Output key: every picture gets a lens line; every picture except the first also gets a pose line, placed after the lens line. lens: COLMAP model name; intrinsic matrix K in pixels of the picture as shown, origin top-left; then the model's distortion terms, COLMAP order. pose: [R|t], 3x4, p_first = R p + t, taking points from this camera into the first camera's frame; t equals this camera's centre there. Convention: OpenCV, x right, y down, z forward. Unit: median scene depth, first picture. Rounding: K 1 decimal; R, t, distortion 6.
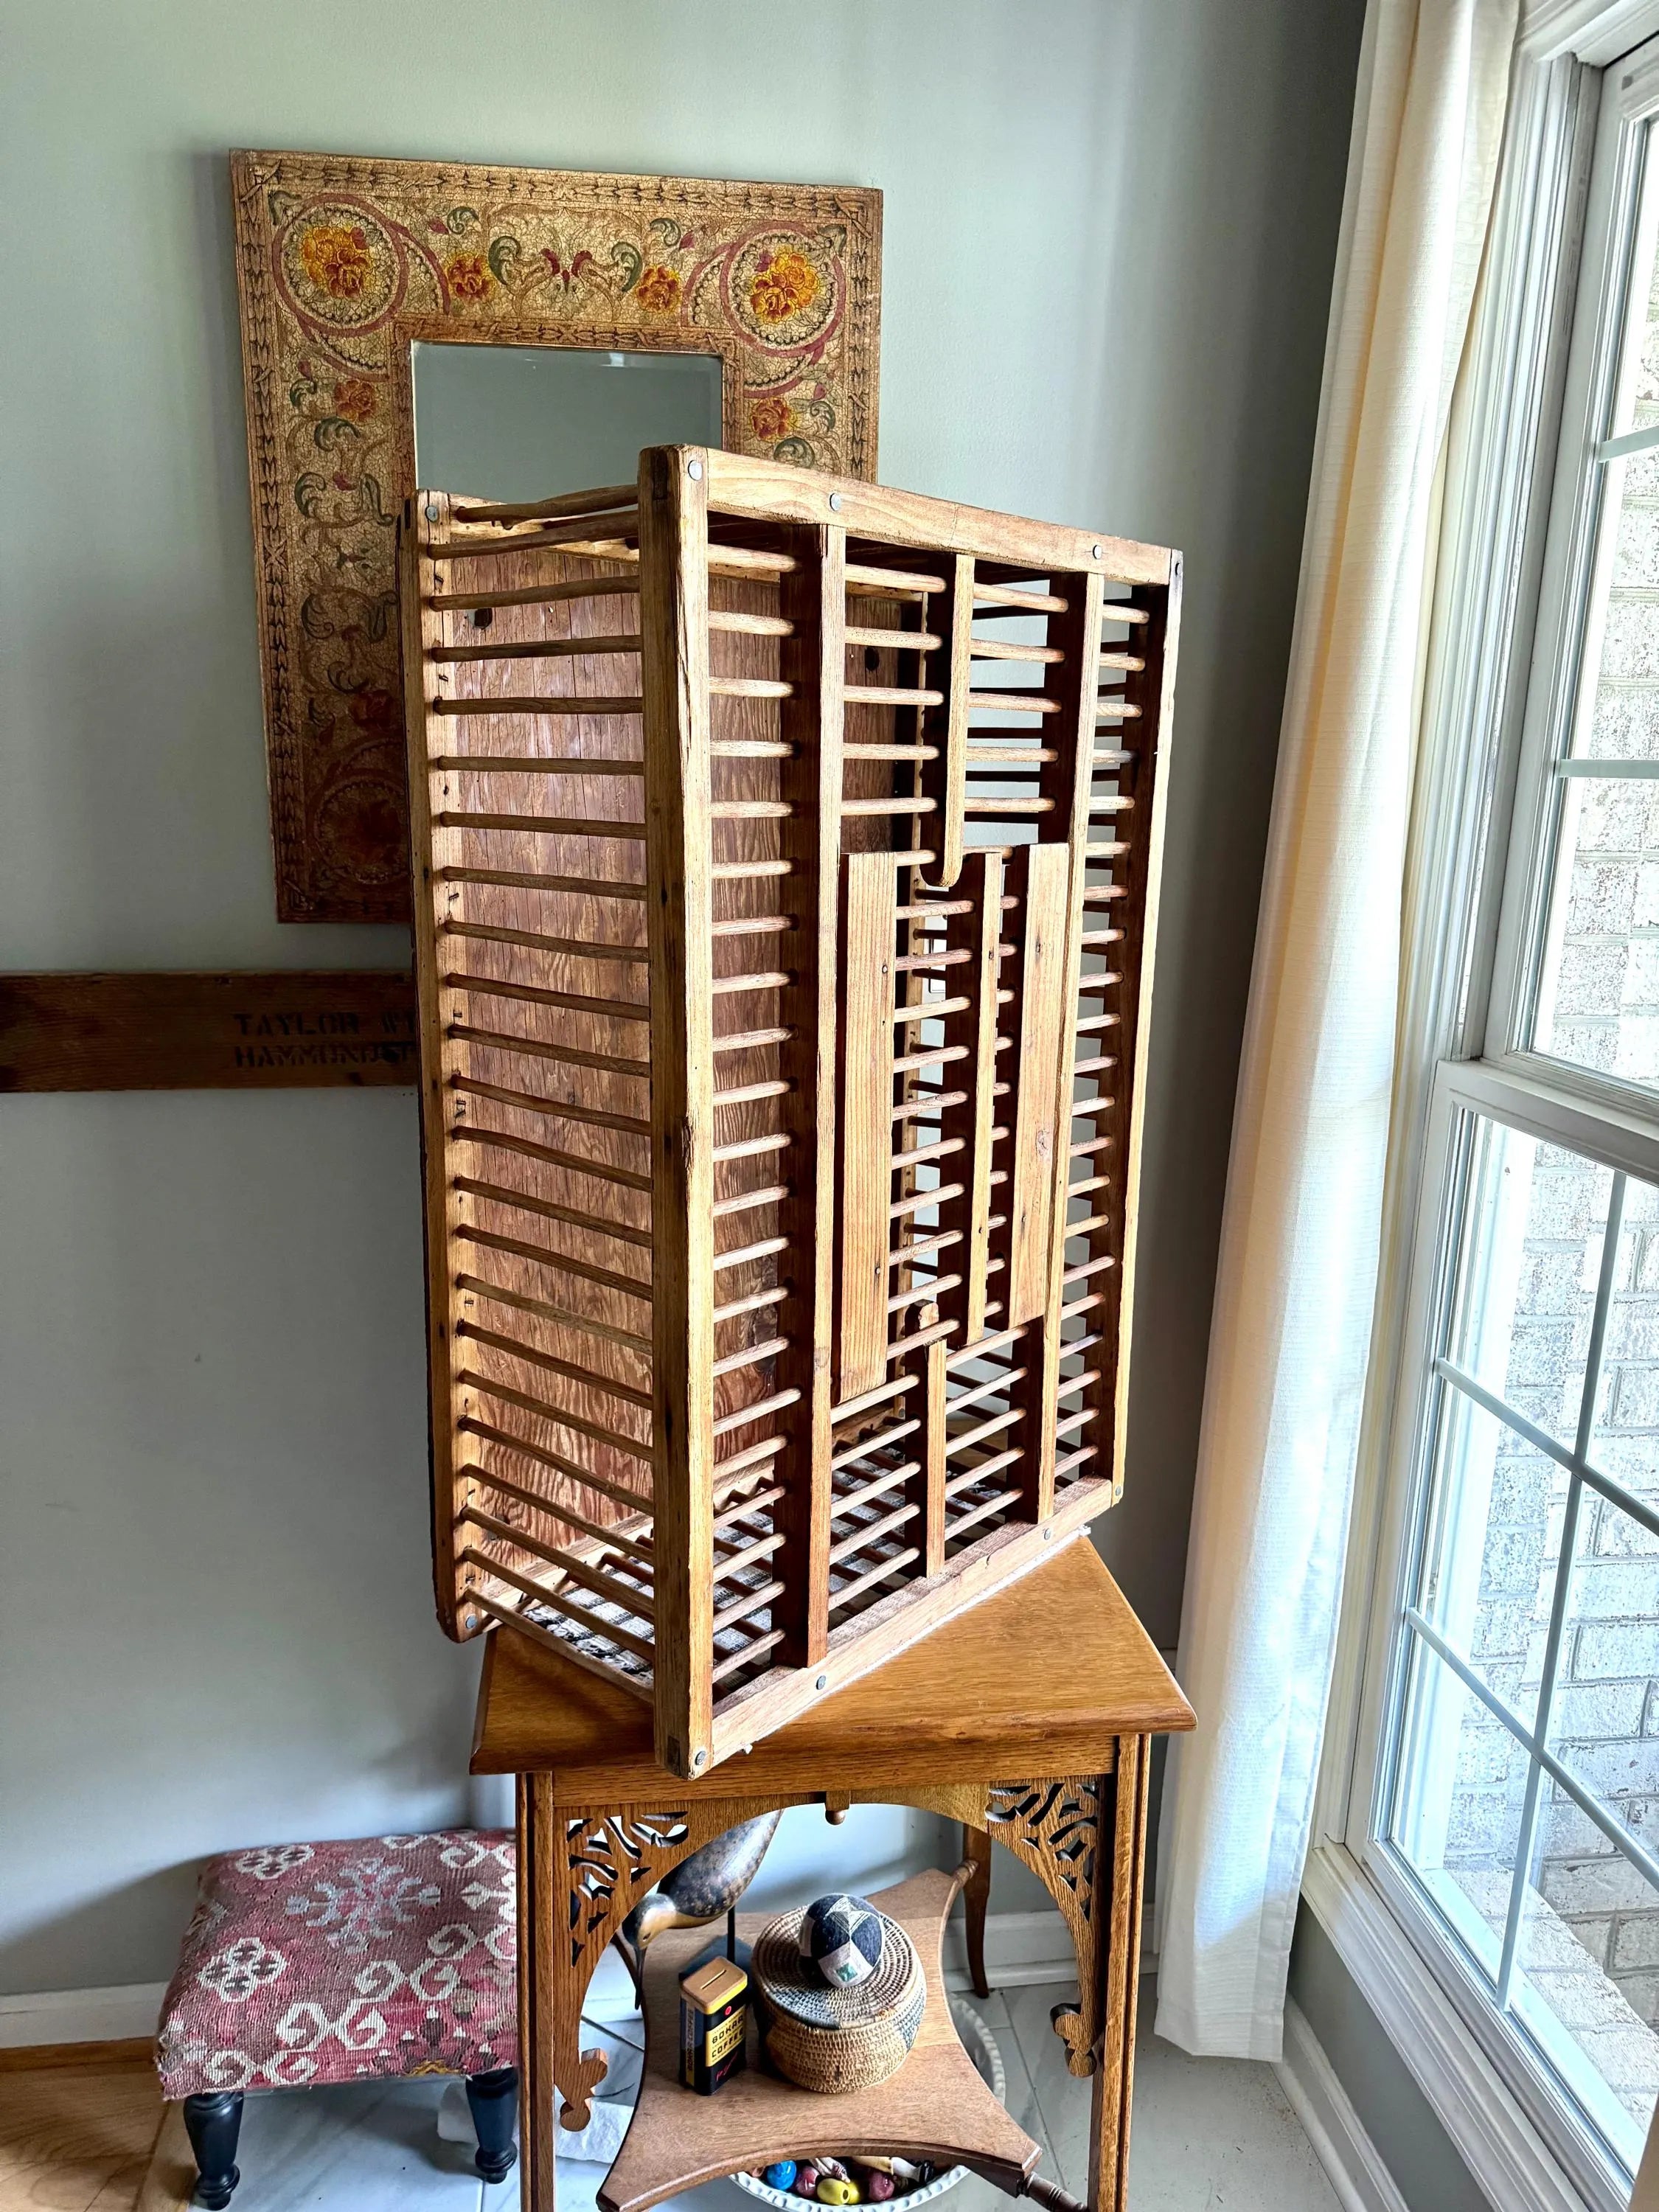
lens RADIAL K [[1587.4, 0, 828.0], [0, 1587.4, 1151.7], [0, 0, 1]] dist [0.051295, -0.086175]
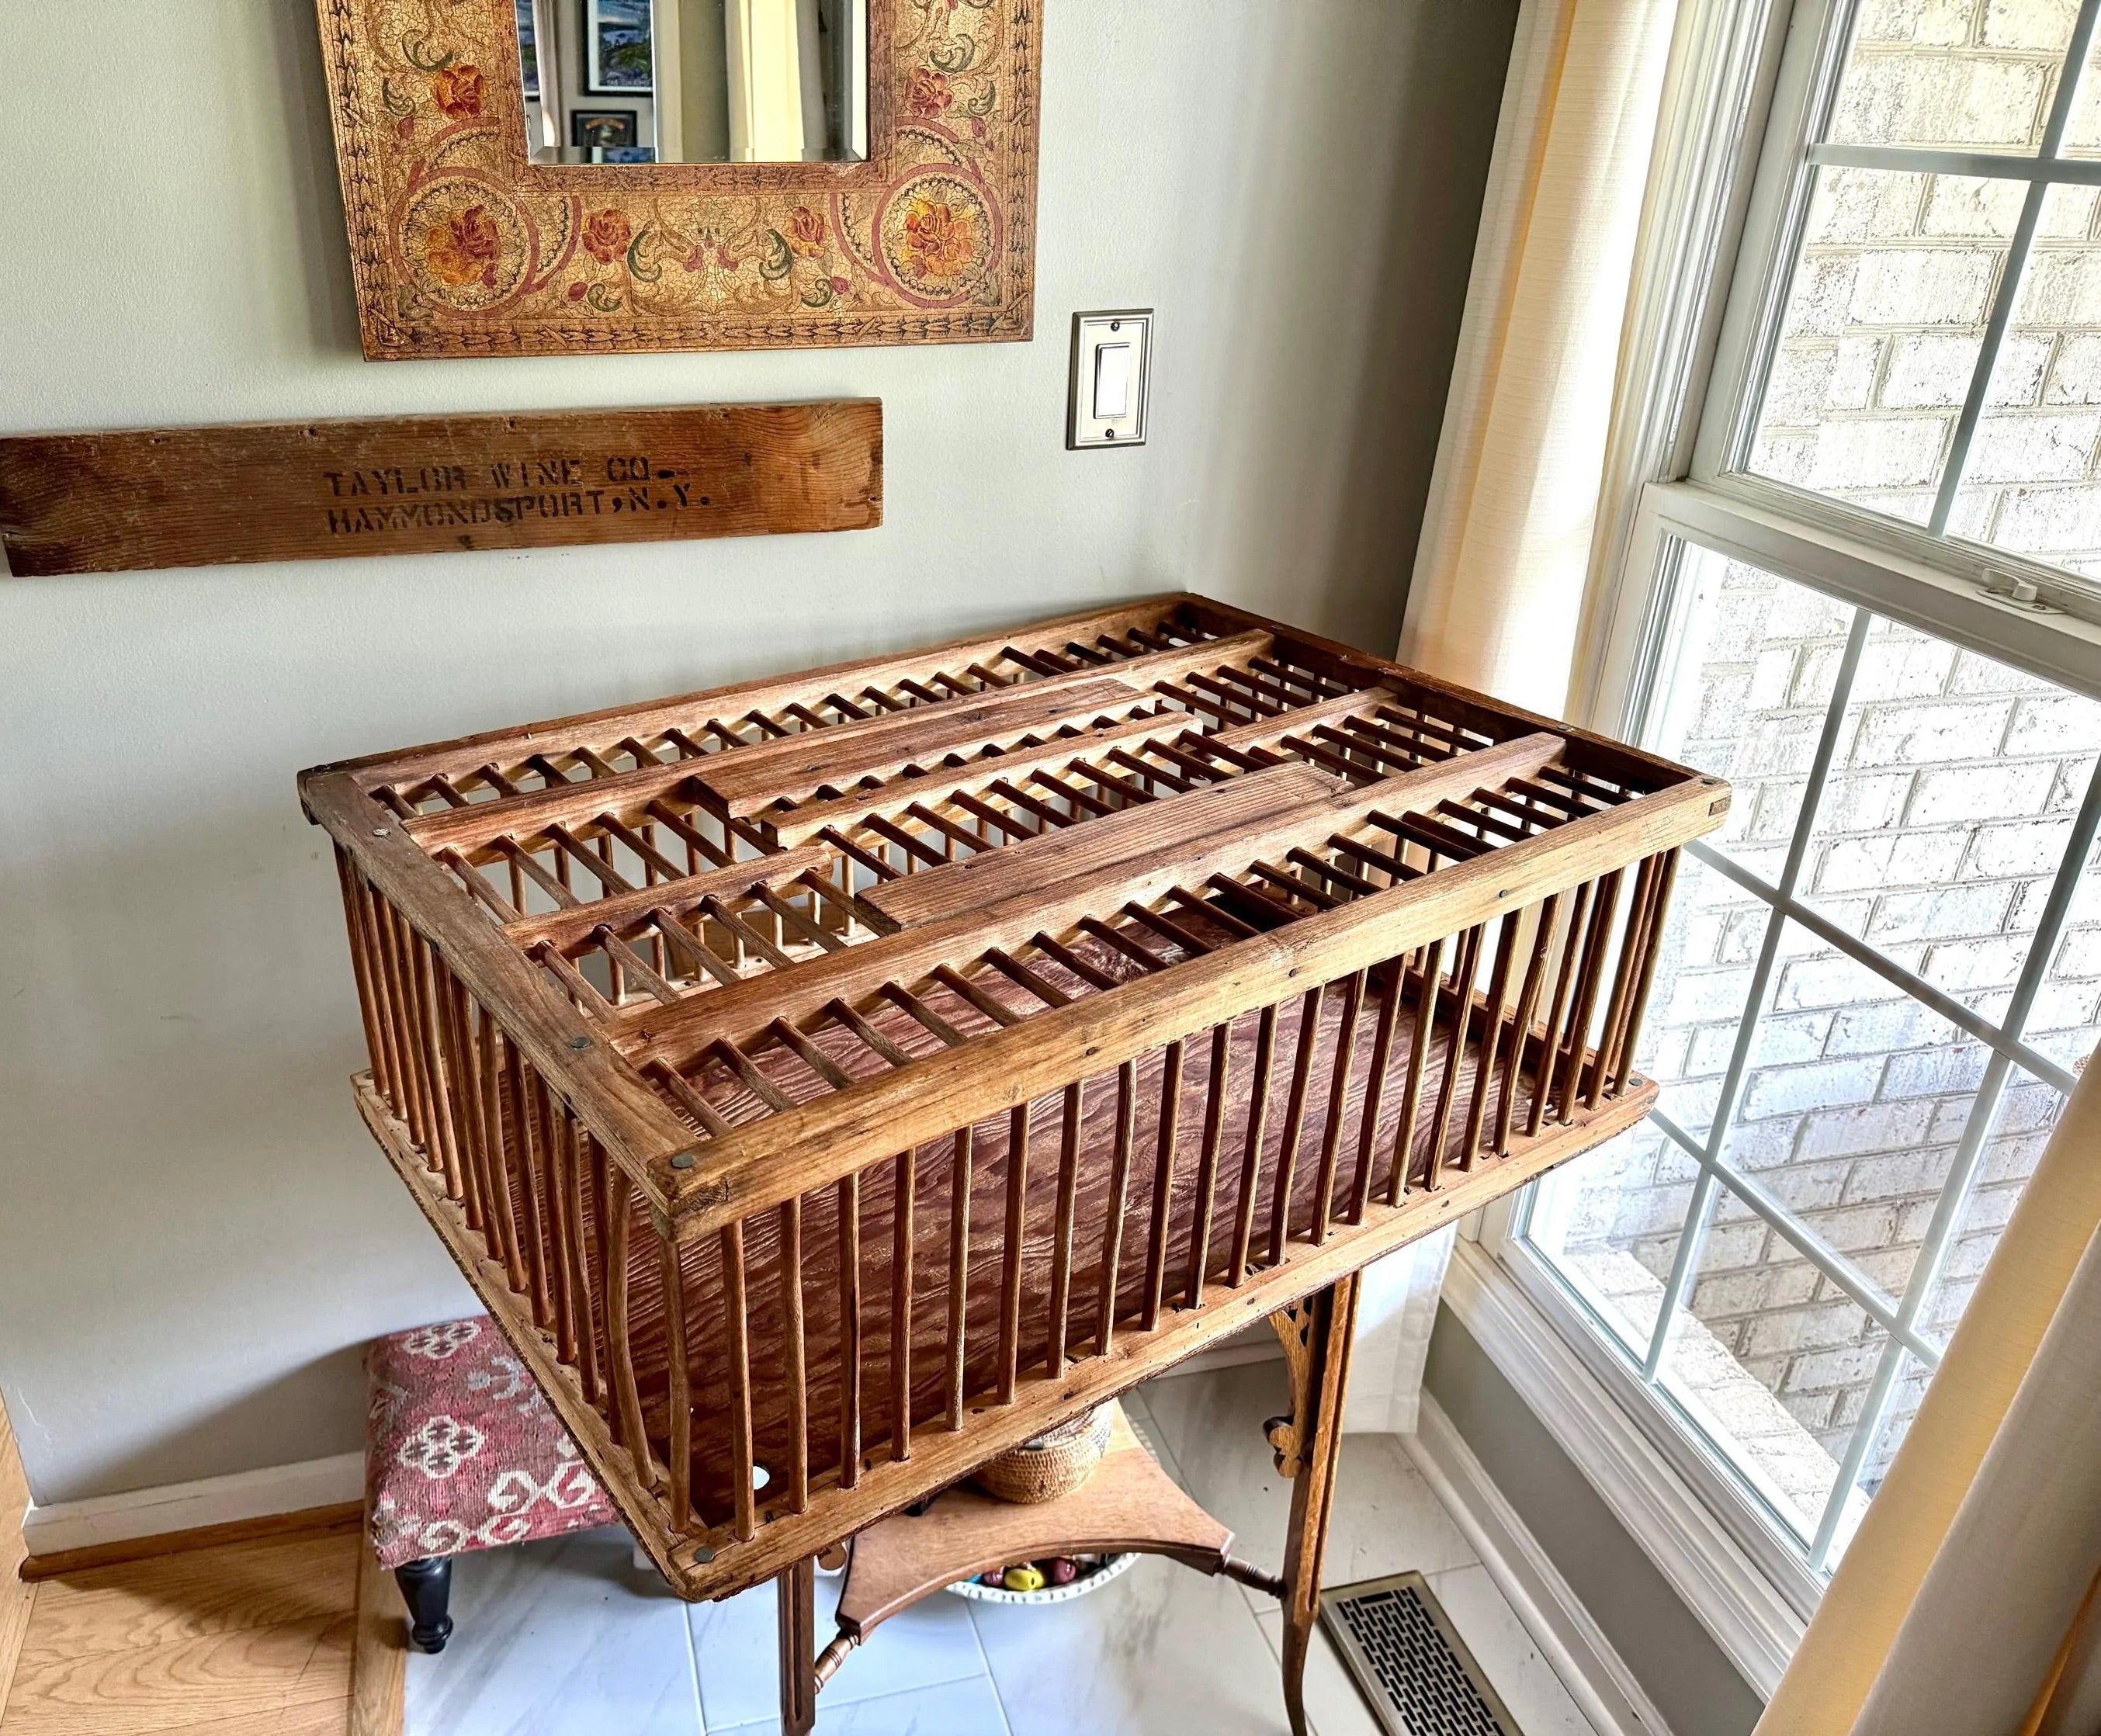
lens RADIAL K [[1653.1, 0, 924.3], [0, 1653.1, 939.2], [0, 0, 1]] dist [0.008880, -0.015265]
pose [[0.993220, -0.062191, 0.098213, -0.149592], [0.036300, 0.968540, 0.246196, -0.049607], [-0.110434, -0.240962, 0.964231, 0.031269]]
